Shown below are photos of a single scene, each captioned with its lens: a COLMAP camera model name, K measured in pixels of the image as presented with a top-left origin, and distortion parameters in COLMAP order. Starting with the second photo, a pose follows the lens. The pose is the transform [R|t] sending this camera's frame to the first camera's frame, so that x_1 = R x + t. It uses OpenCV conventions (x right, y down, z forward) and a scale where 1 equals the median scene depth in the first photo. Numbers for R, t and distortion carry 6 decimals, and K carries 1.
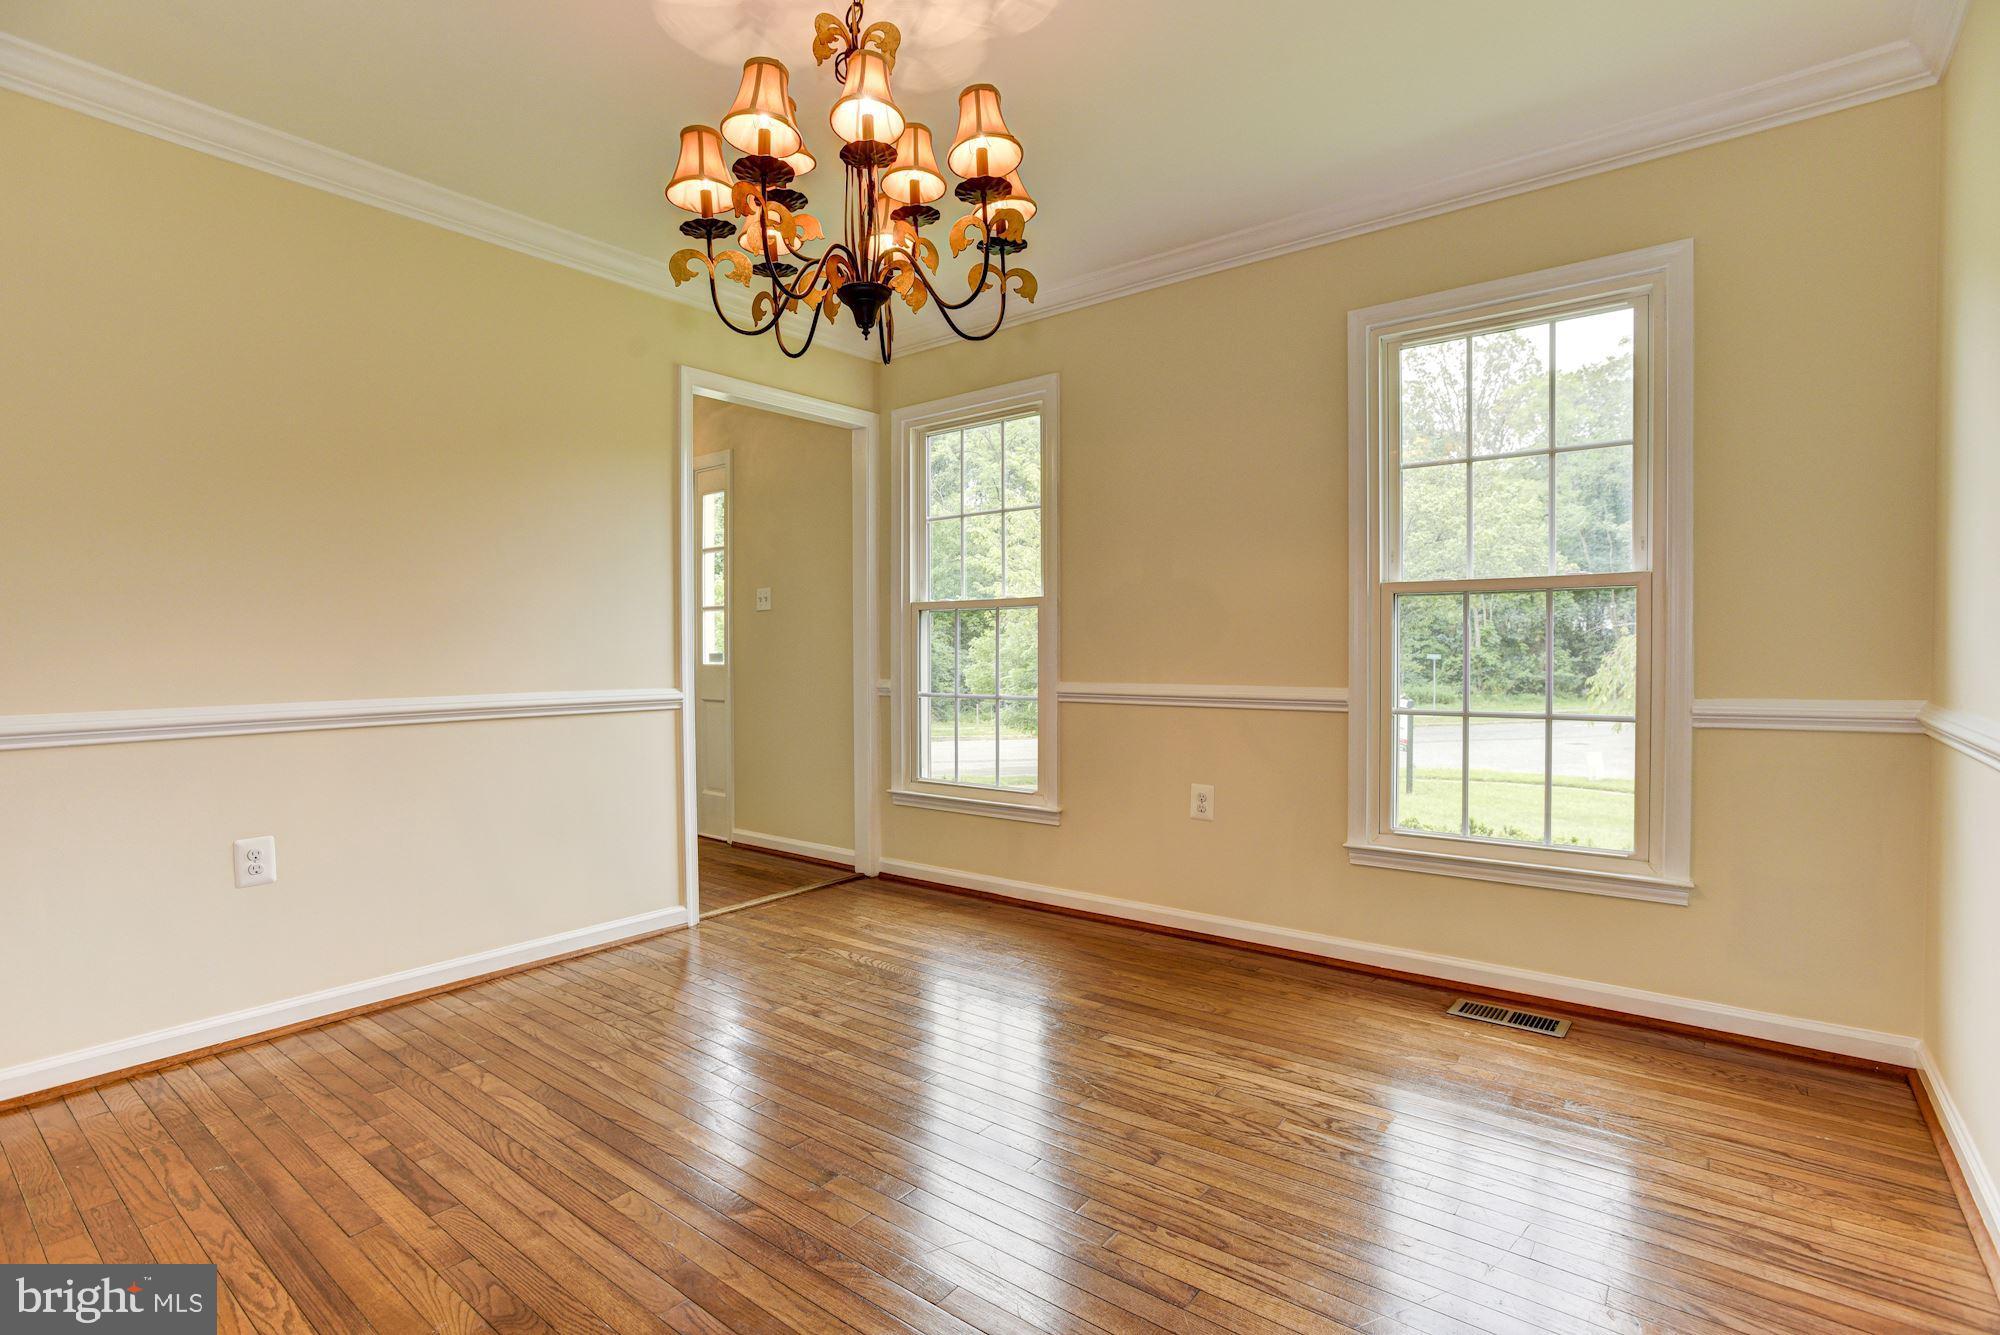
lens RADIAL K [[954.9, 0, 994.1], [0, 954.9, 674.0], [0, 0, 1]] dist [-0.058403, 0.028435]
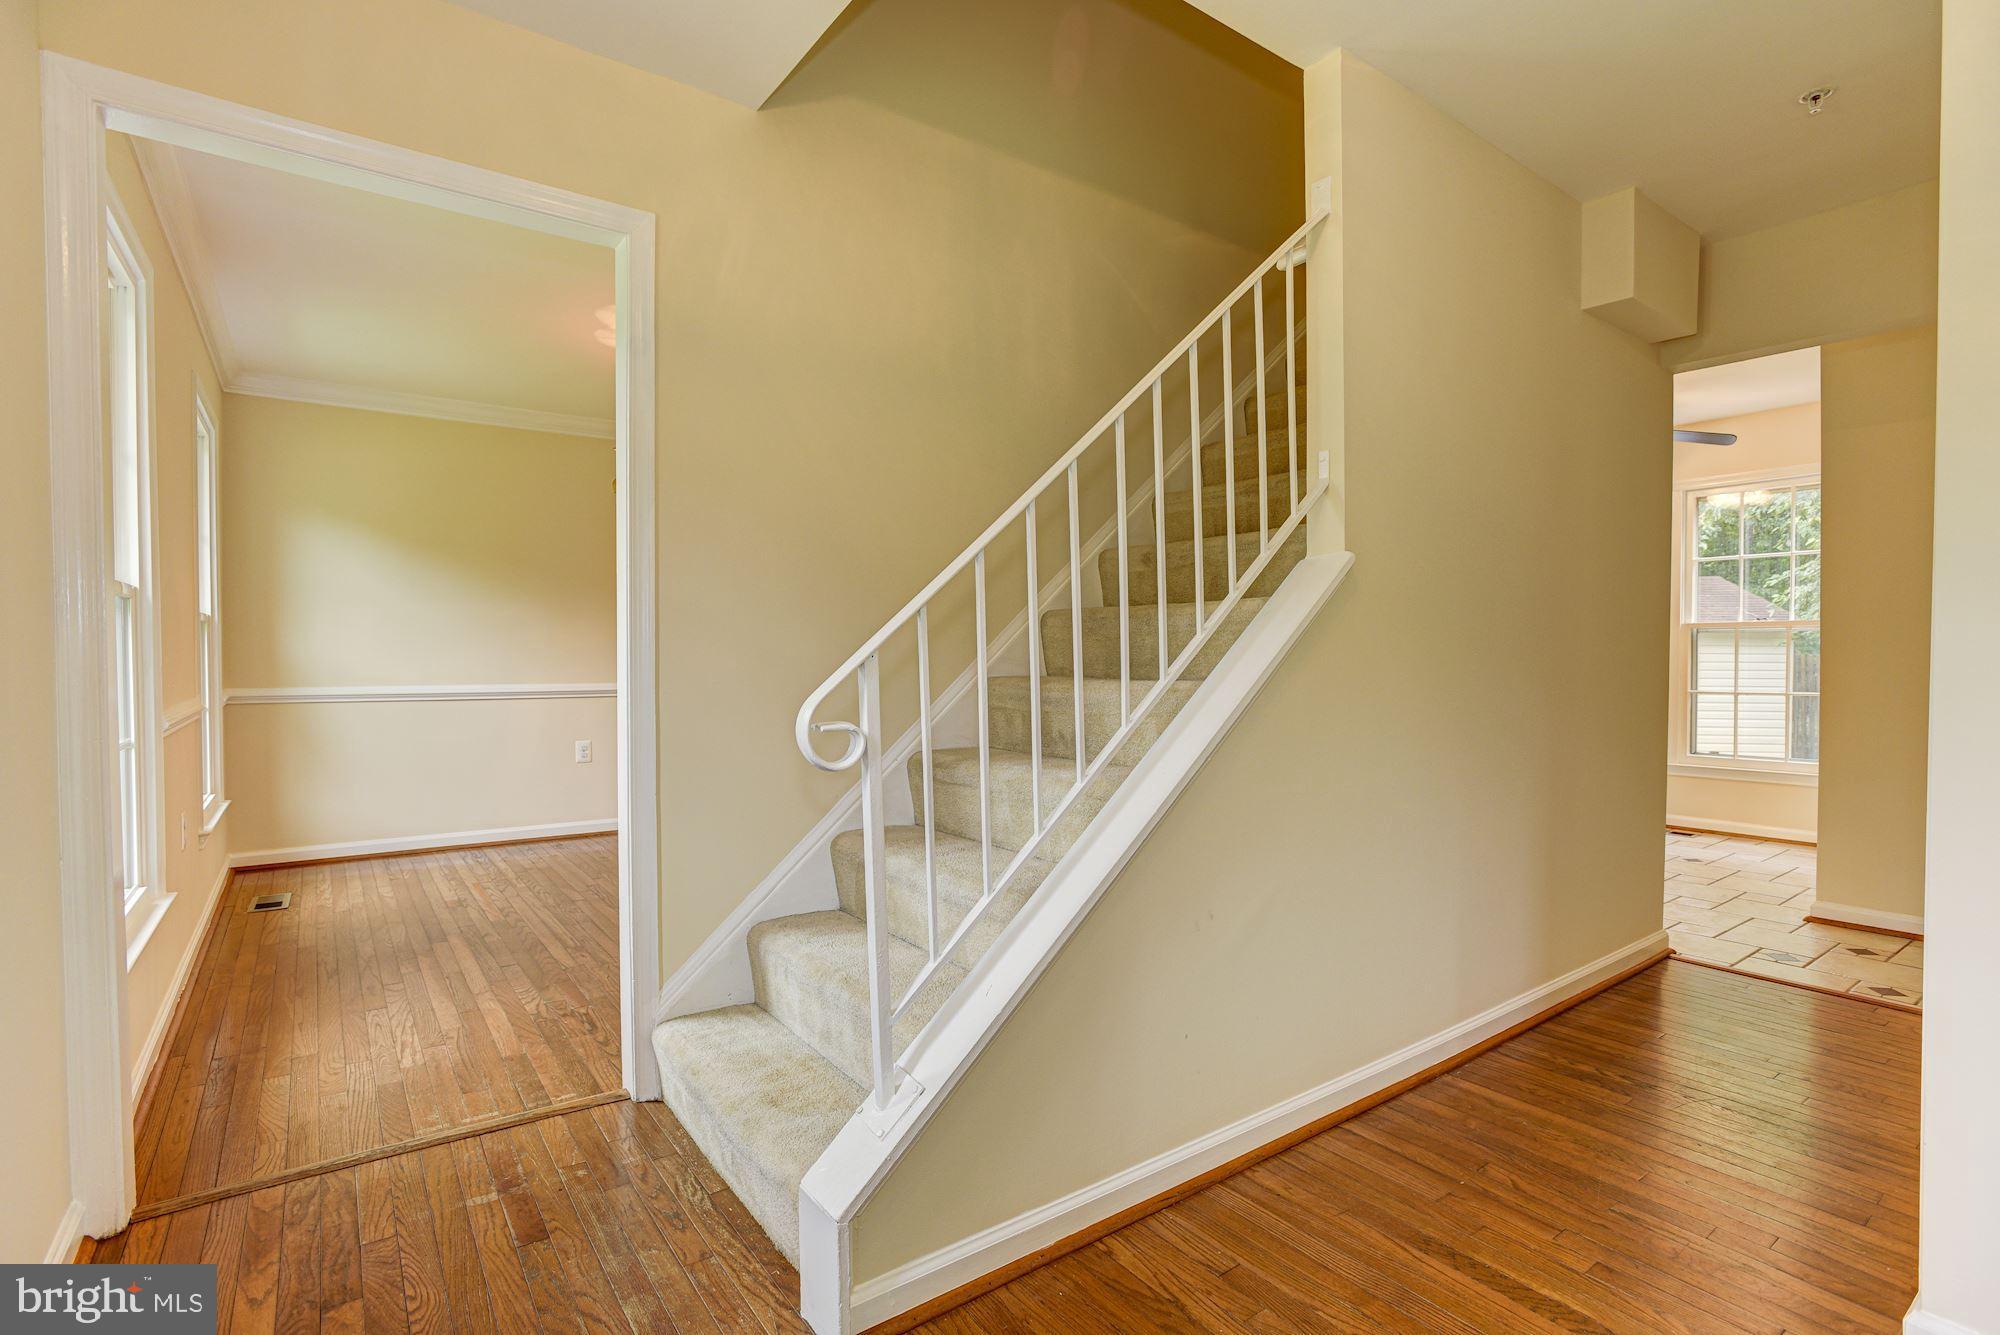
lens RADIAL K [[962.0, 0, 990.9], [0, 962.0, 669.3], [0, 0, 1]] dist [-0.064892, 0.038180]
pose [[-0.960050, -0.002919, 0.279814, -1.009595], [0.006939, 0.999390, 0.034233, -0.061865], [-0.279743, 0.034807, -0.959444, 2.112898]]
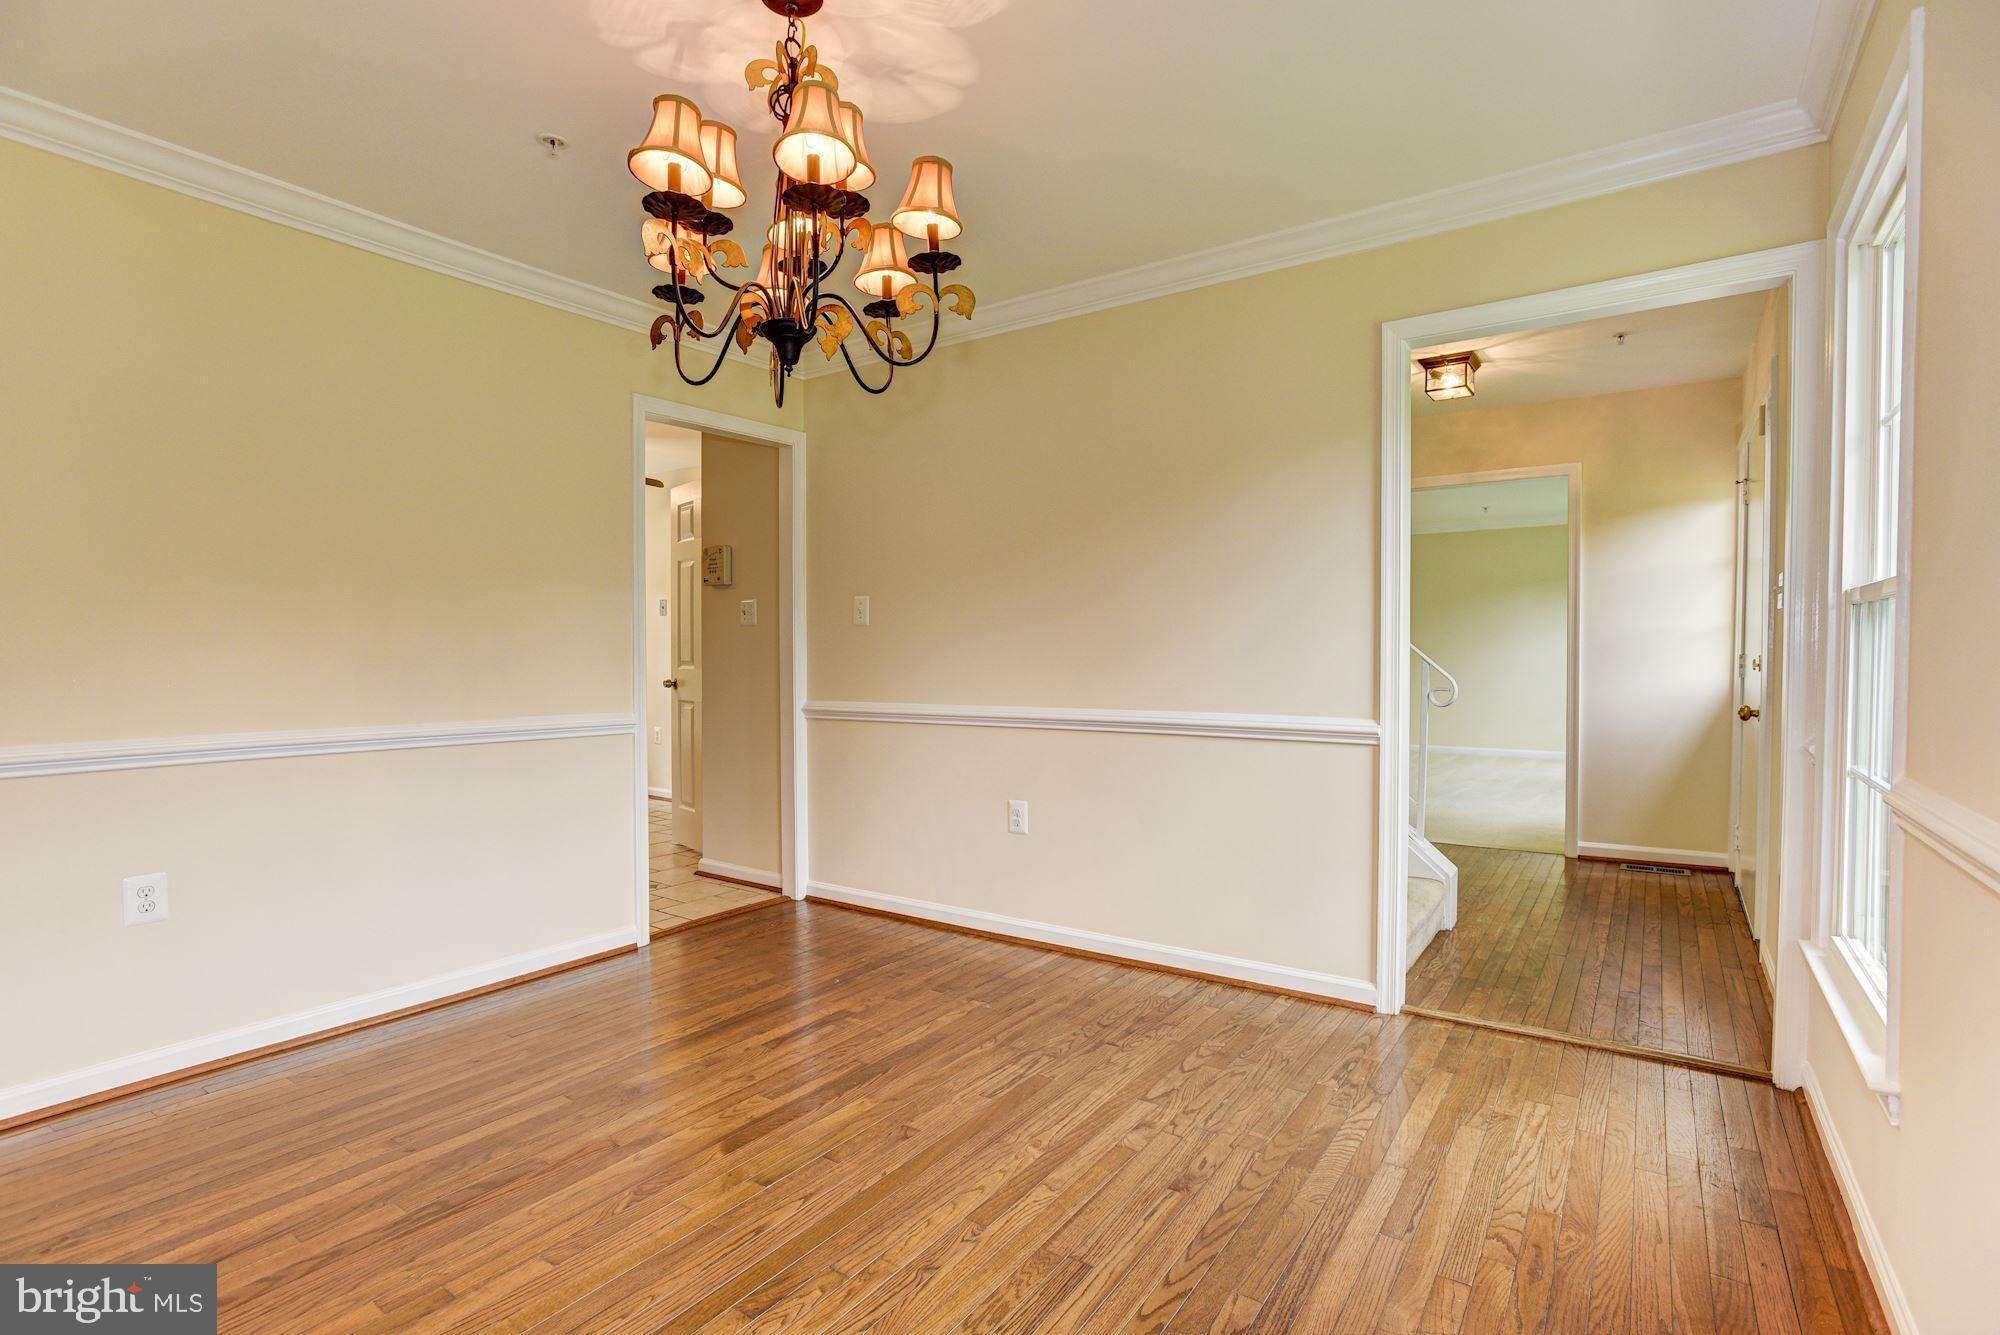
lens RADIAL K [[962.0, 0, 990.9], [0, 962.0, 669.3], [0, 0, 1]] dist [-0.064892, 0.038180]
pose [[0.052241, 0.032836, -0.998094, 0.636065], [-0.017820, 0.999331, 0.031944, -0.068391], [0.998475, 0.016117, 0.052792, 0.831071]]
